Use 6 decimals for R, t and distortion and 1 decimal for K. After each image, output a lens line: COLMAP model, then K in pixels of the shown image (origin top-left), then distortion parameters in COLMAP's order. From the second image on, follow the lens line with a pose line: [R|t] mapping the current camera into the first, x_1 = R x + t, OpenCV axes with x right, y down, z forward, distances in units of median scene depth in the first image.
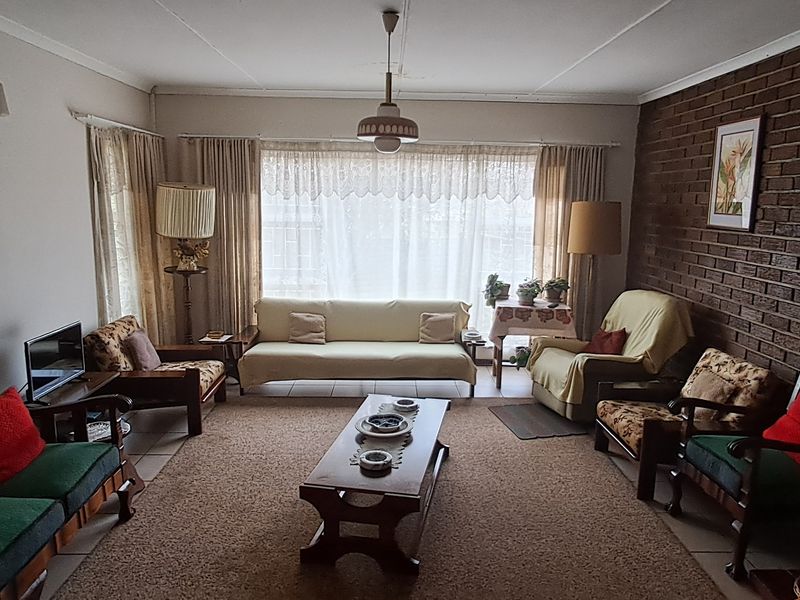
lens RADIAL K [[596.4, 0, 400.3], [0, 596.4, 299.9], [0, 0, 1]] dist [-0.013722, 0.014674]
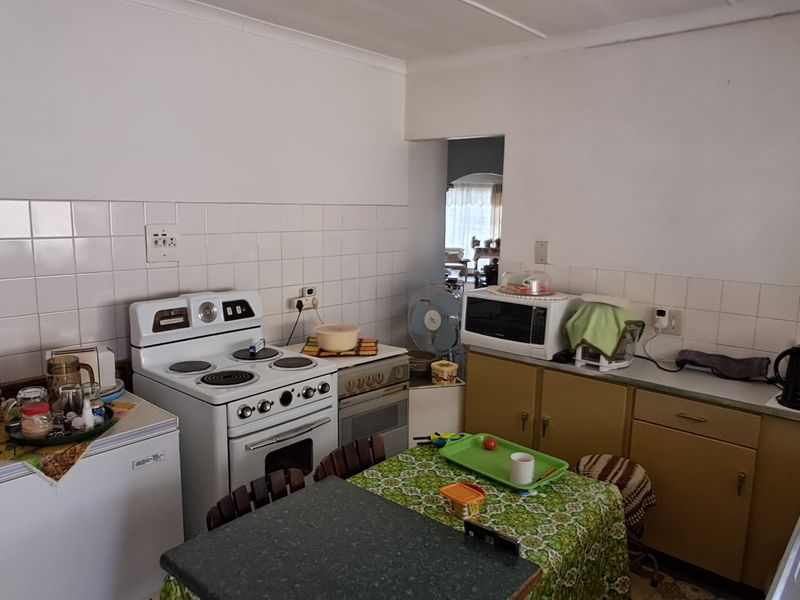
lens RADIAL K [[596.4, 0, 399.8], [0, 596.4, 301.4], [0, 0, 1]] dist [-0.013722, 0.014674]
pose [[0.999117, 0.001084, 0.042002, -0.254386], [-0.000595, 0.999932, -0.011638, 0.257663], [-0.042012, 0.011603, 0.999050, -1.452147]]
